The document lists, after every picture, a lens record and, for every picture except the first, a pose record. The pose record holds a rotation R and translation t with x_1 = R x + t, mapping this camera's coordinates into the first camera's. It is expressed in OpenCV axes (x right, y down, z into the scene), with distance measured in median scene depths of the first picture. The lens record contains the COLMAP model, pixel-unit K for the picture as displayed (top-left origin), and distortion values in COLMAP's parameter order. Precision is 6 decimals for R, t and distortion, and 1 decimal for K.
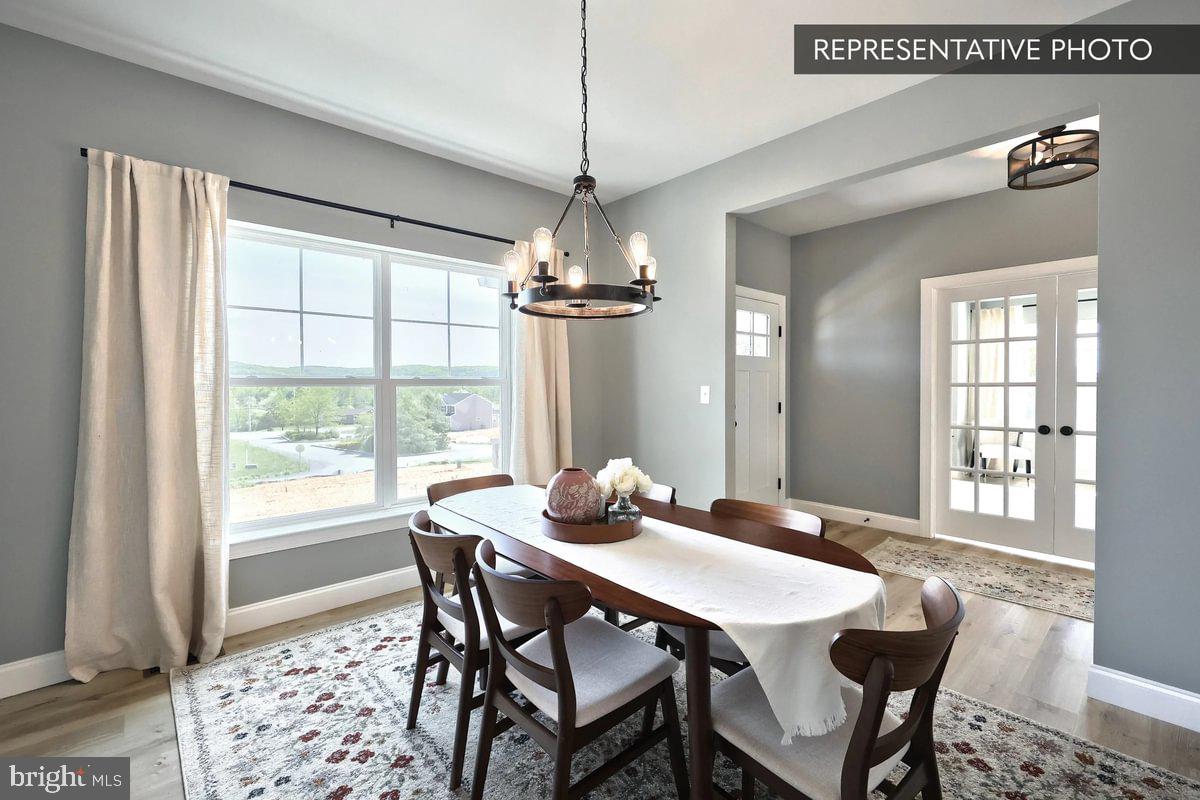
lens RADIAL K [[518.4, 0, 570.7], [0, 518.4, 396.1], [0, 0, 1]] dist [-0.001451, -0.000235]
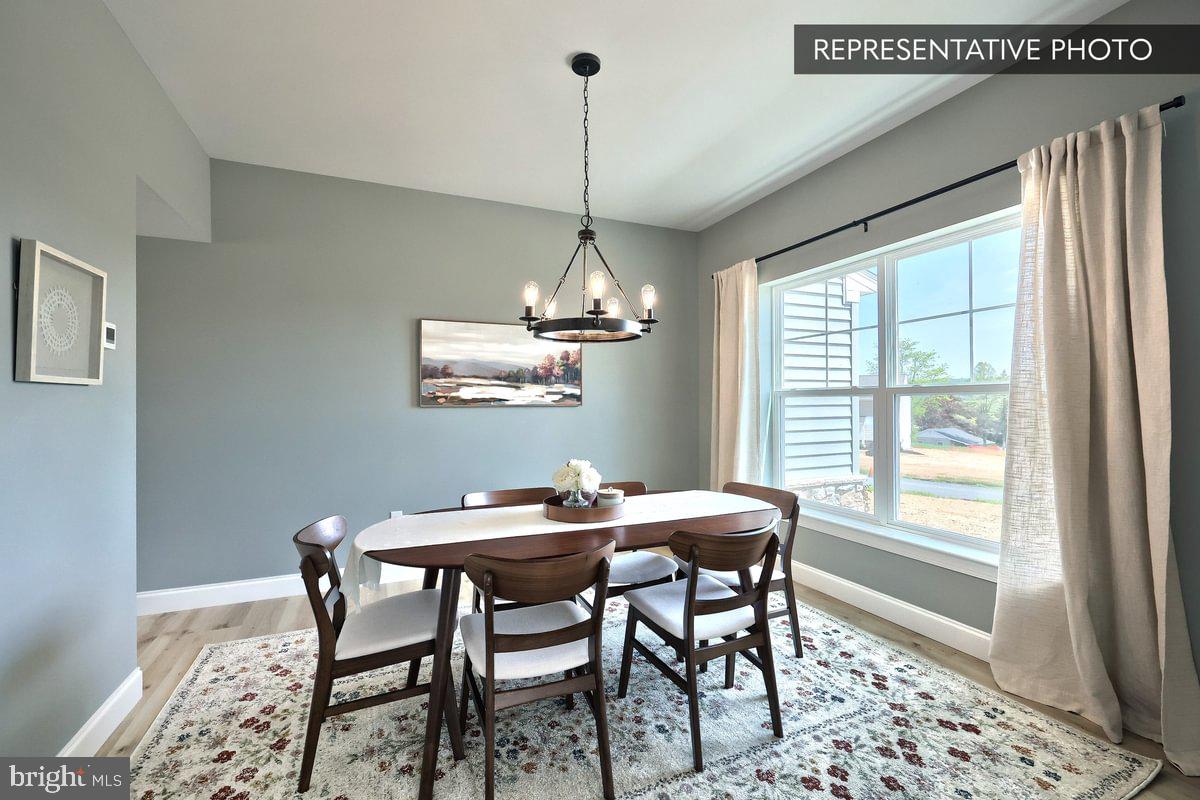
lens RADIAL K [[492.1, 0, 598.3], [0, 492.1, 398.3], [0, 0, 1]] dist [0.001037, 0.000098]
pose [[-0.302951, -0.006643, -0.952983, 0.646188], [-0.017995, 0.999837, -0.001249, -0.012644], [0.952836, 0.016770, -0.303022, 0.809917]]
